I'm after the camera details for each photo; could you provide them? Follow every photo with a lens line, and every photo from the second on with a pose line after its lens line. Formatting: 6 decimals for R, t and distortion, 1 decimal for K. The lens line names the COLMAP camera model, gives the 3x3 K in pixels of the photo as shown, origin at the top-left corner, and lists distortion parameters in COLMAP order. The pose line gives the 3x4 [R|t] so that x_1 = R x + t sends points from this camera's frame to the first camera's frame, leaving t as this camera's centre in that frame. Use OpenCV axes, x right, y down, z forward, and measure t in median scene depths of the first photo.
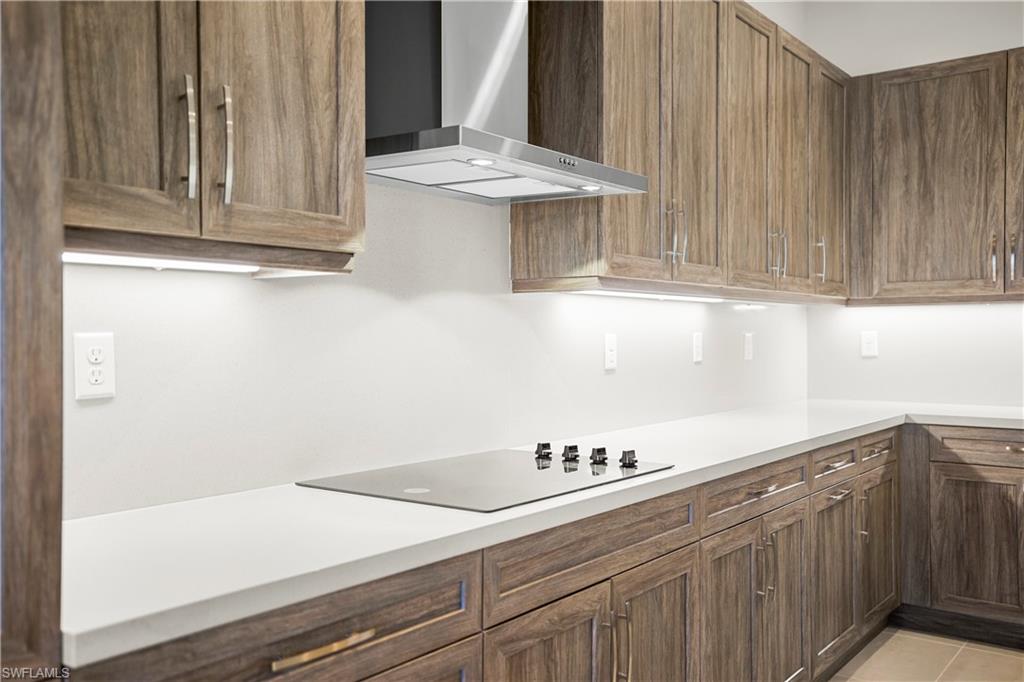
lens RADIAL K [[949.6, 0, 507.4], [0, 949.6, 335.8], [0, 0, 1]] dist [0.074832, 0.000000]
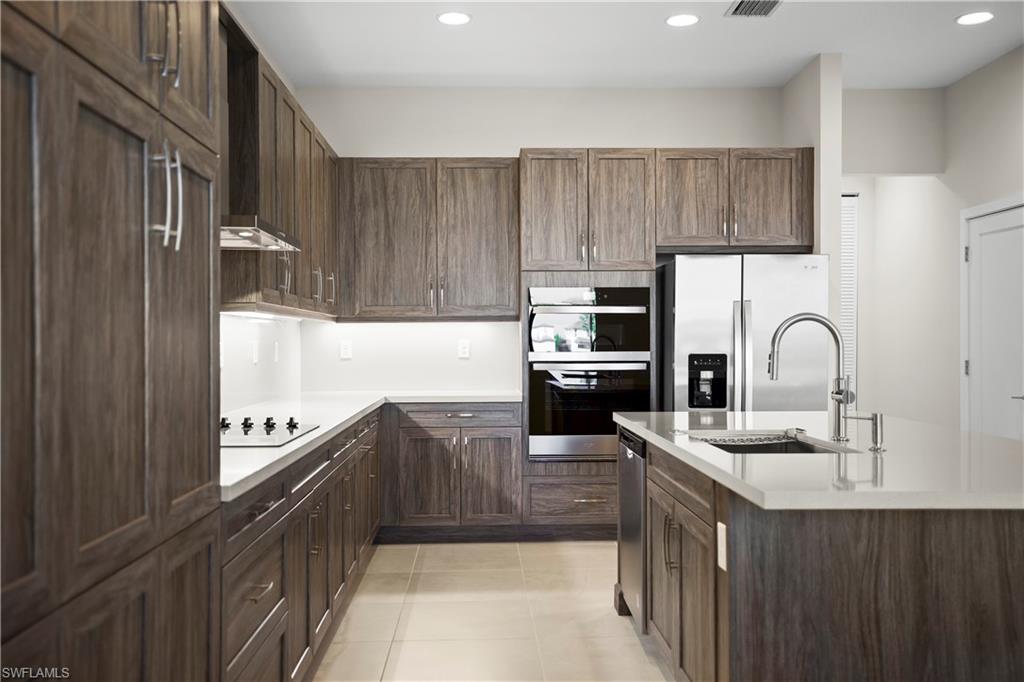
lens RADIAL K [[949.6, 0, 512.8], [0, 949.6, 341.4], [0, 0, 1]] dist [0.074832, 0.000000]
pose [[0.788341, -0.000552, 0.615239, -0.331905], [0.002816, 0.999992, -0.002711, 0.001127], [-0.615233, 0.003870, 0.788336, -0.269642]]
